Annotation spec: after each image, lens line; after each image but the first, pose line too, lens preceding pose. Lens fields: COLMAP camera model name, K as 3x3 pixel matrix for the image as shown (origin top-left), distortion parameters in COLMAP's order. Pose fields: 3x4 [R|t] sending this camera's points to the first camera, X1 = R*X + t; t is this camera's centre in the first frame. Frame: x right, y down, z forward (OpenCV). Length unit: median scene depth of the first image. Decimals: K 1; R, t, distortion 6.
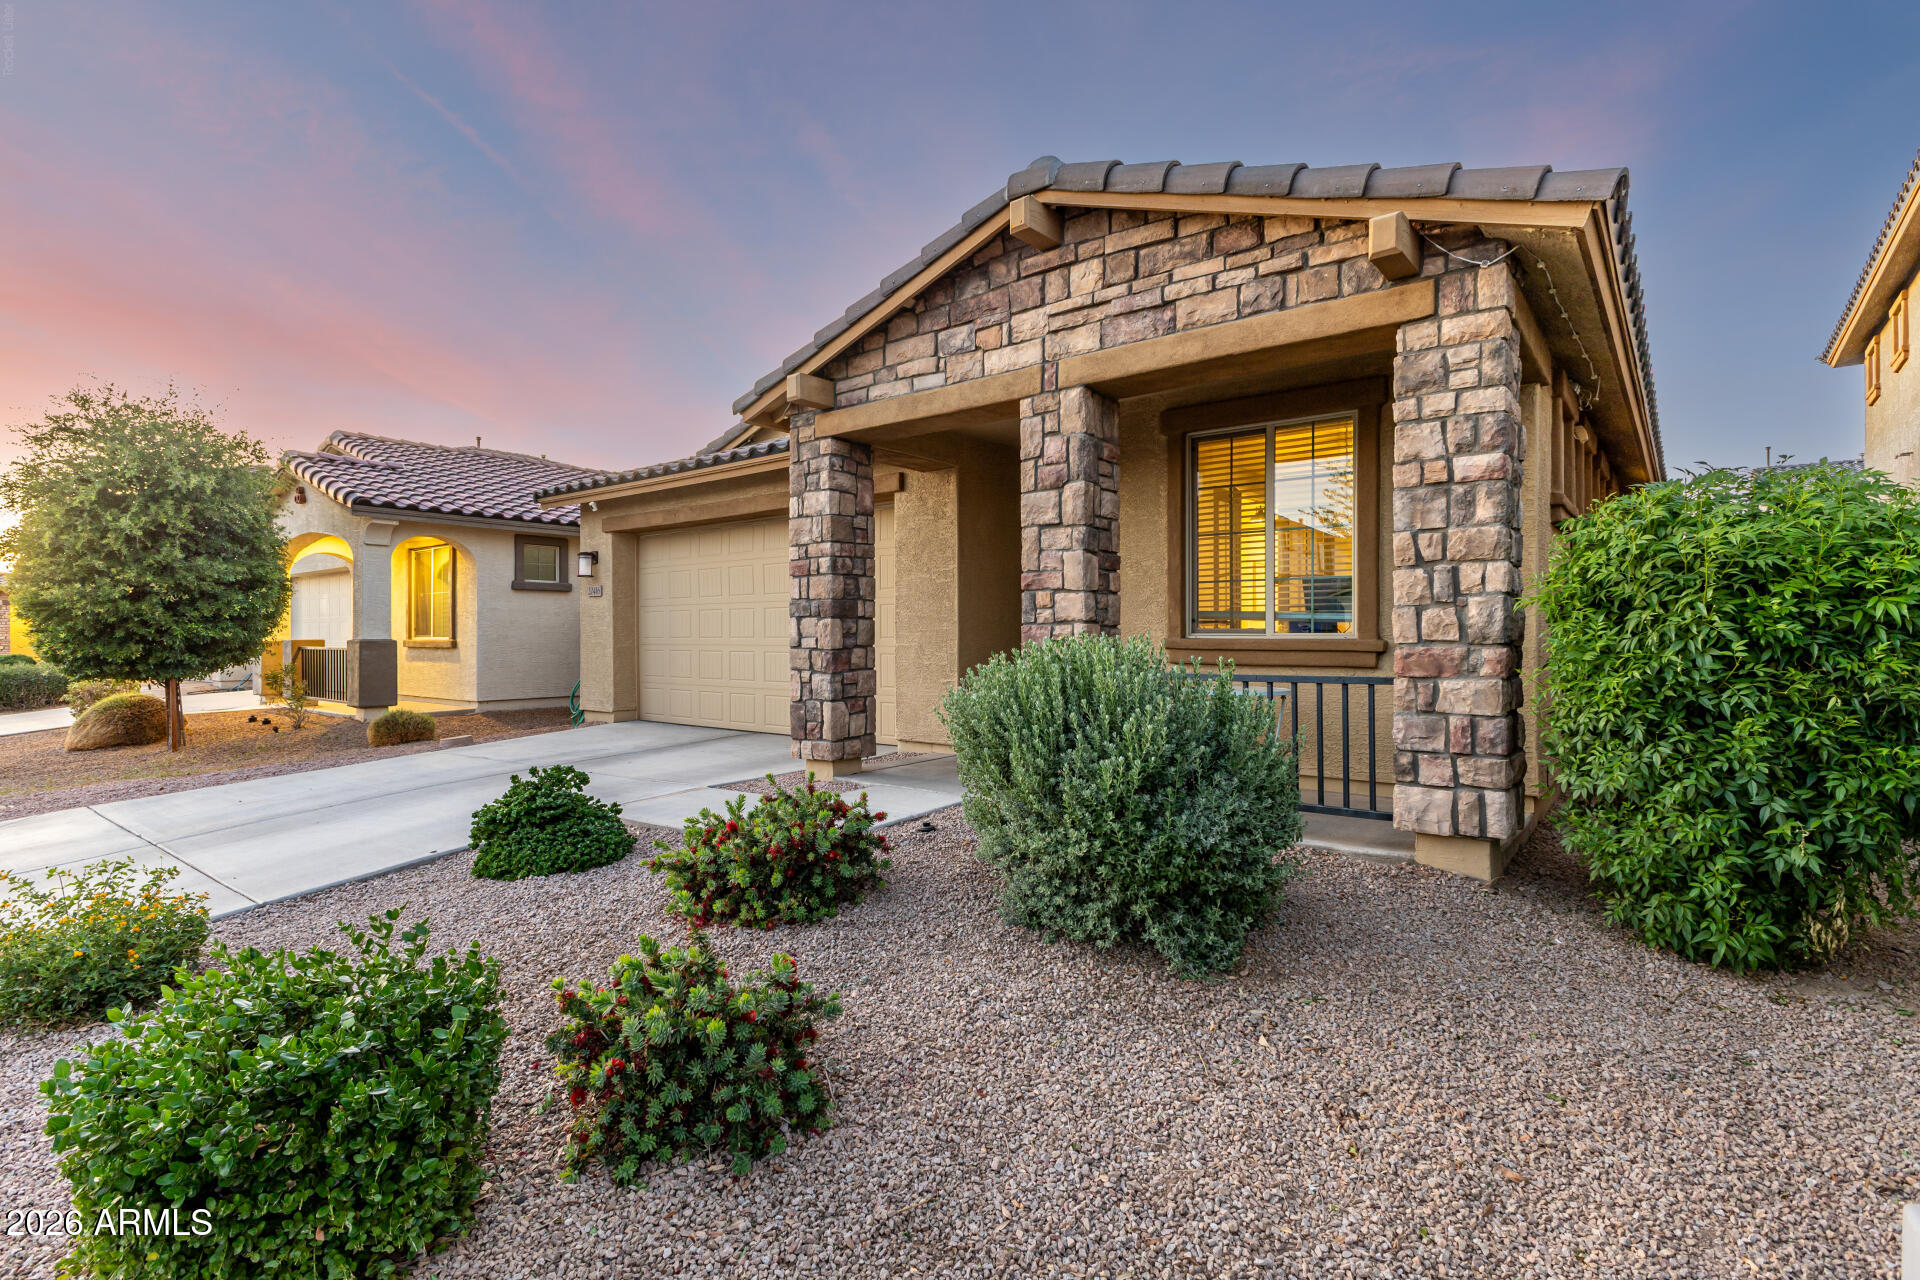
lens RADIAL K [[922.2, 0, 960.0], [0, 922.2, 640.0], [0, 0, 1]] dist [-0.002829, -0.000111]
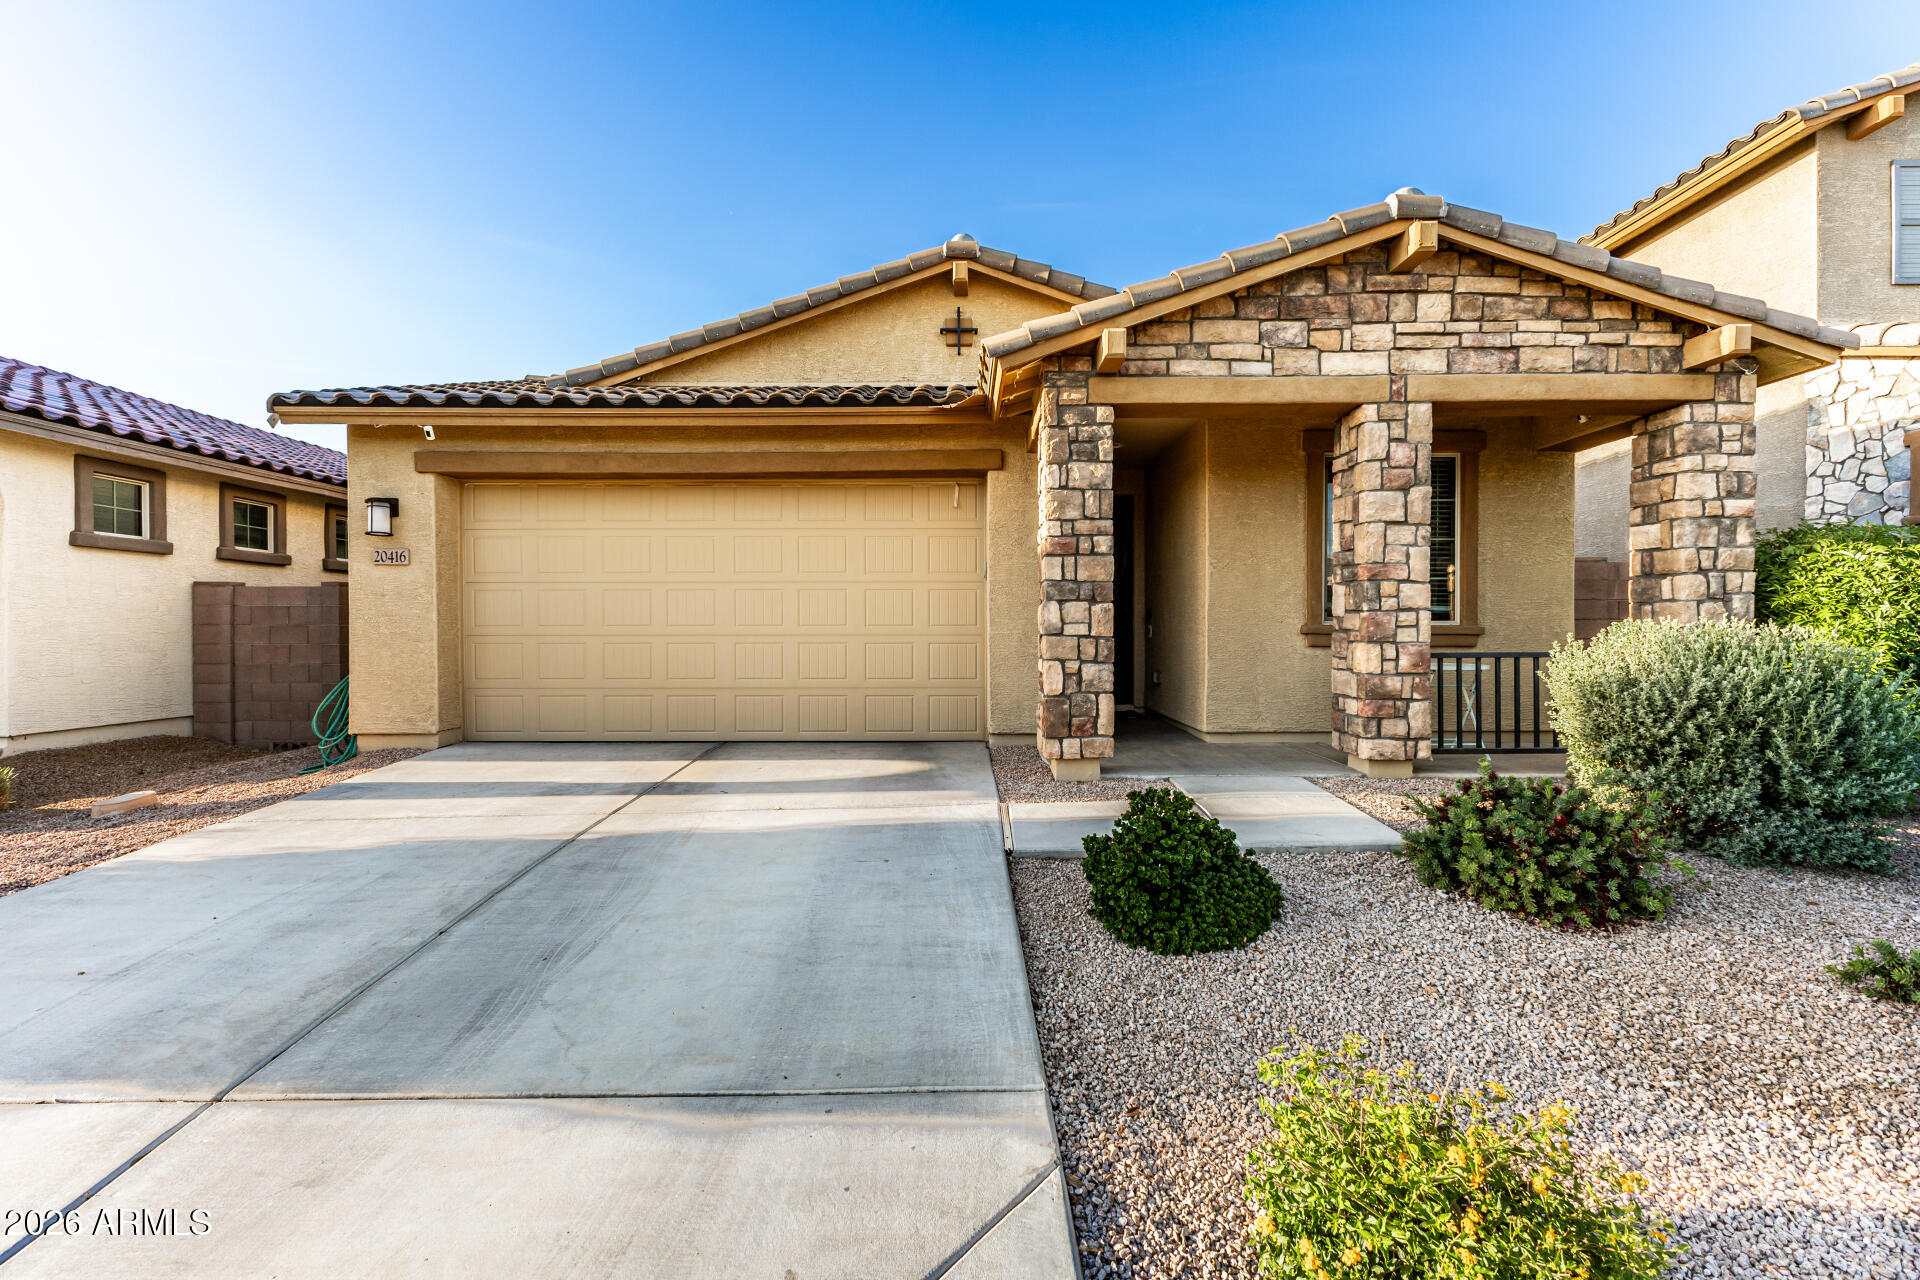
lens RADIAL K [[824.8, 0, 959.6], [0, 824.8, 636.3], [0, 0, 1]] dist [0.009266, -0.001053]
pose [[0.782201, -0.006047, 0.622997, -1.081037], [0.002971, 0.999978, 0.005976, 0.006368], [-0.623020, -0.002824, 0.782201, 0.631418]]
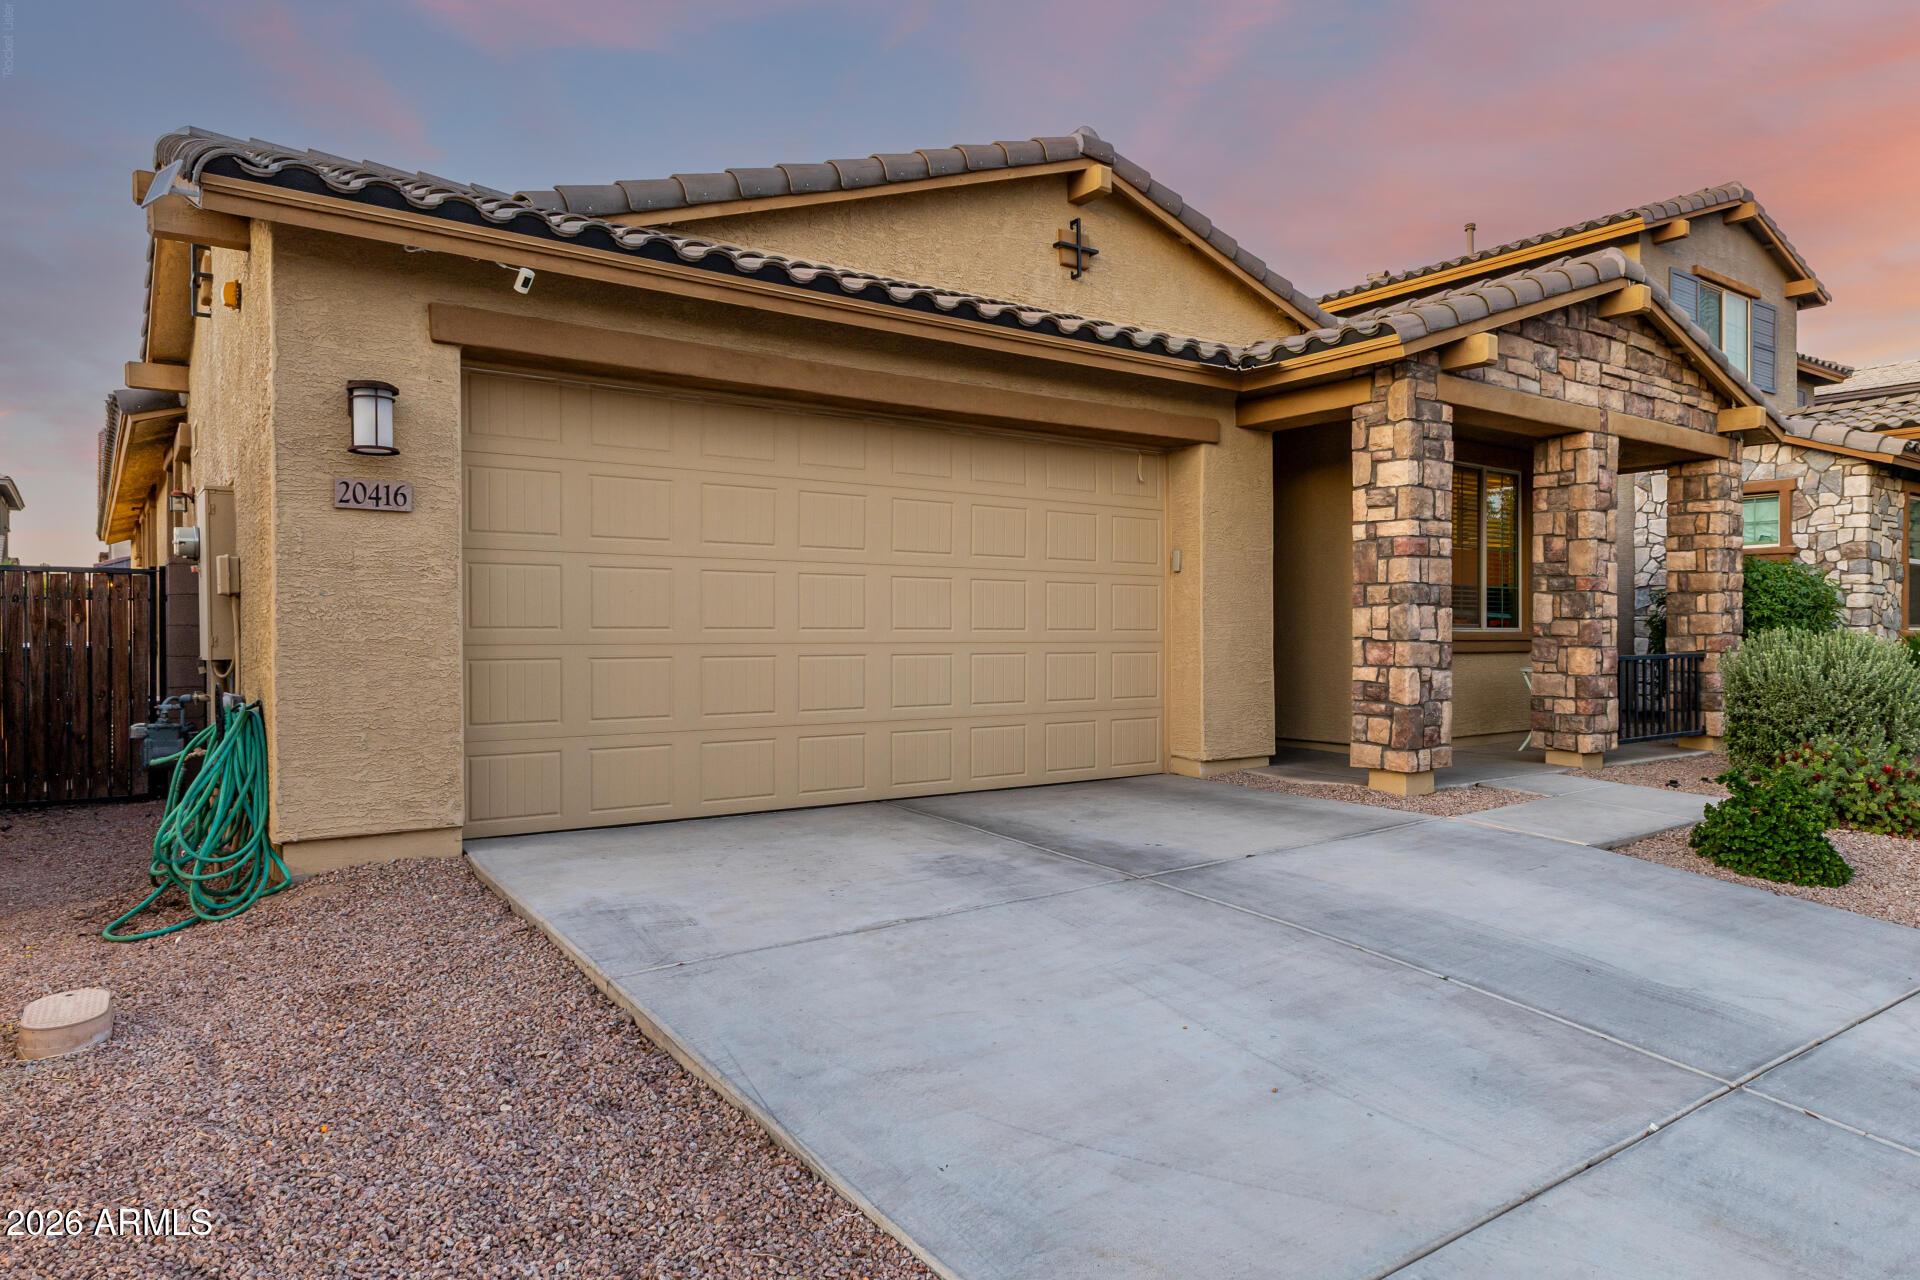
lens RADIAL K [[1230.7, 0, 1117.5], [0, 1230.7, 647.4], [0, 0, 1]] dist [-0.005481, 0.001499]
pose [[0.204067, -0.008391, 0.978921, -1.925485], [0.003898, 0.999962, 0.007758, 0.006500], [-0.978949, 0.002233, 0.204092, 1.502919]]
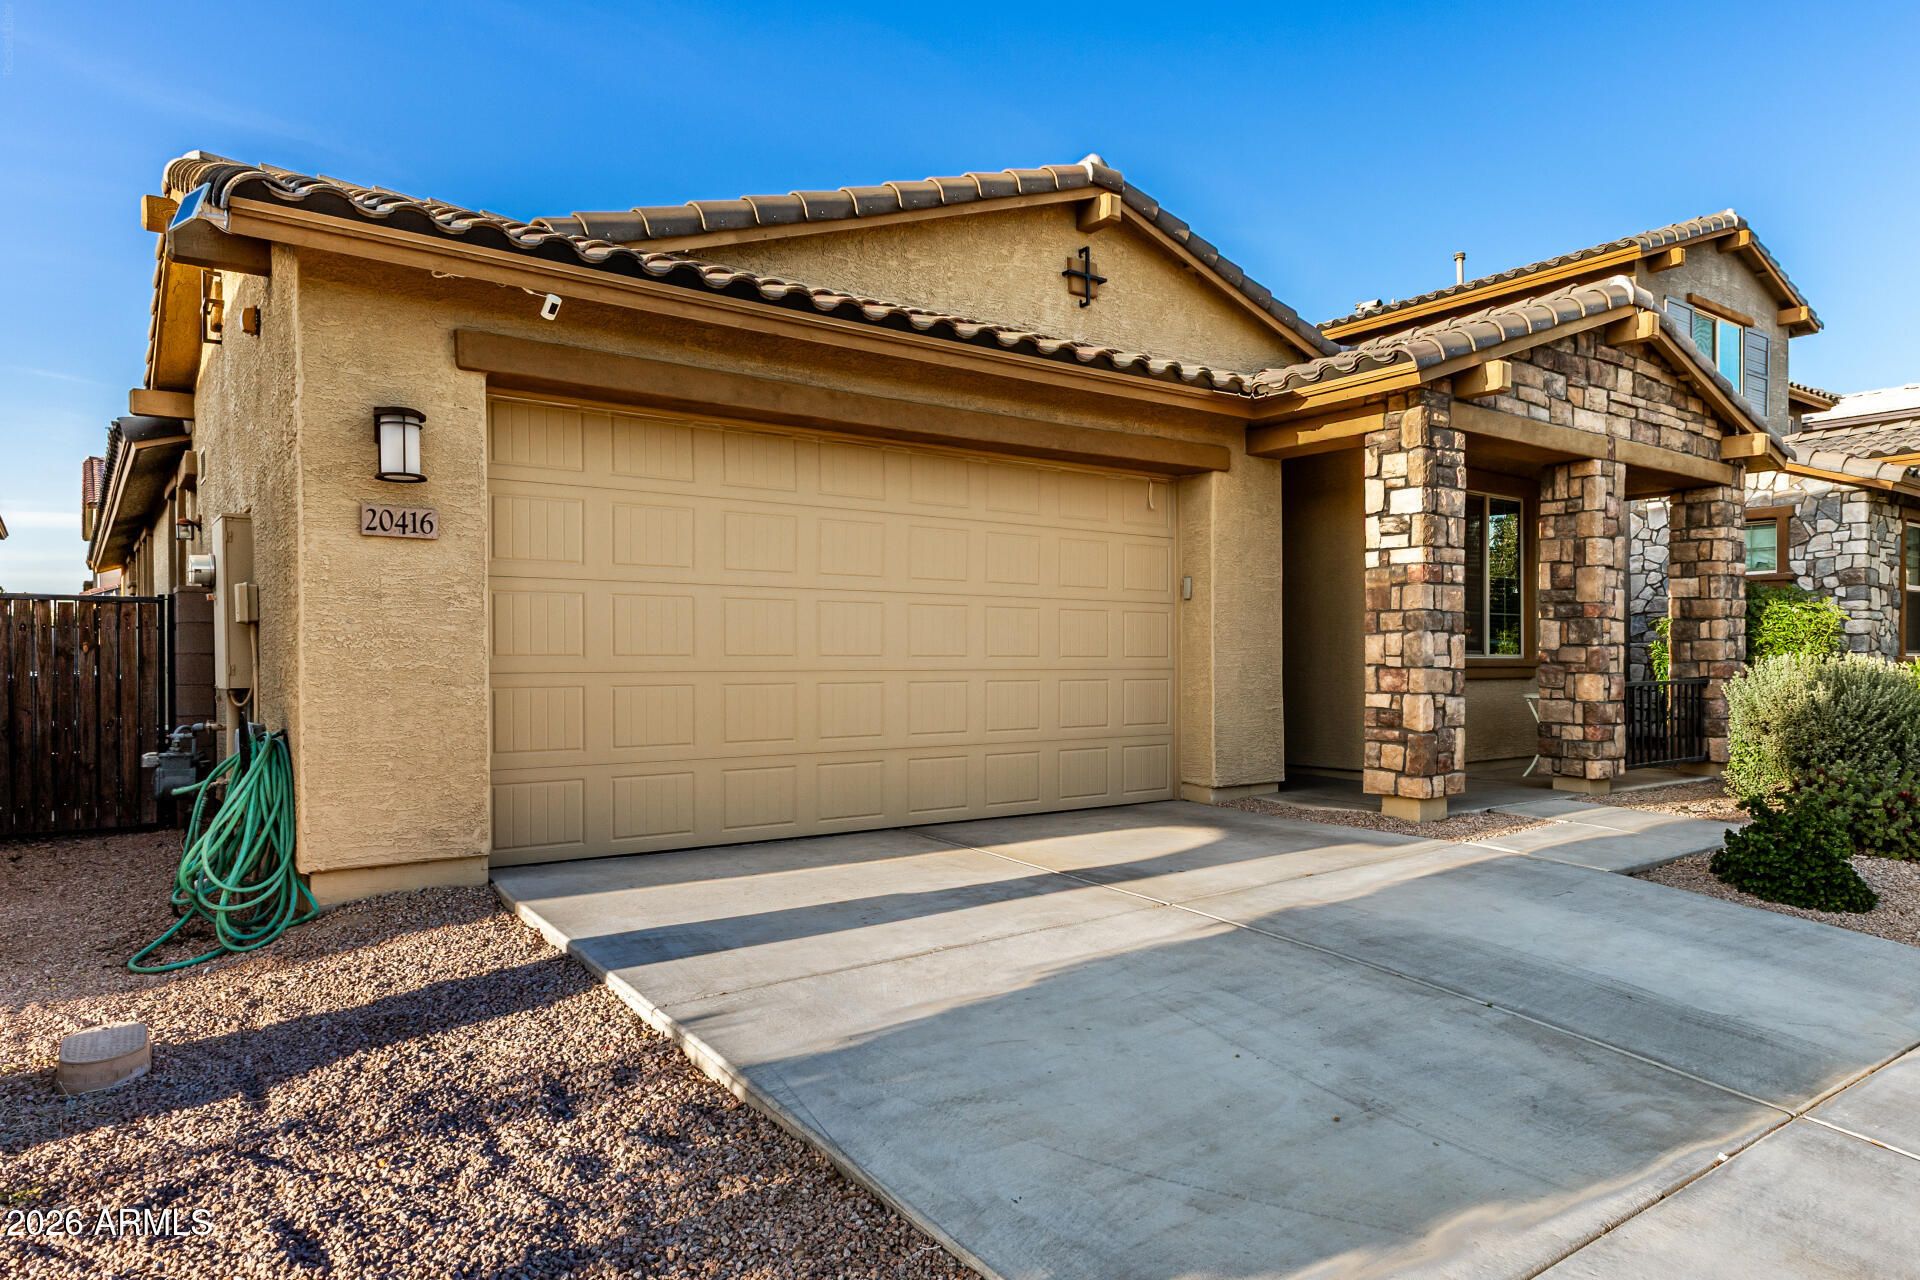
lens RADIAL K [[1219.1, 0, 1102.7], [0, 1219.1, 675.3], [0, 0, 1]] dist [0.005799, -0.000304]
pose [[0.199929, -0.009264, 0.979767, -1.925355], [0.005358, 0.999951, 0.008361, 0.006454], [-0.979796, 0.003578, 0.199969, 1.550412]]
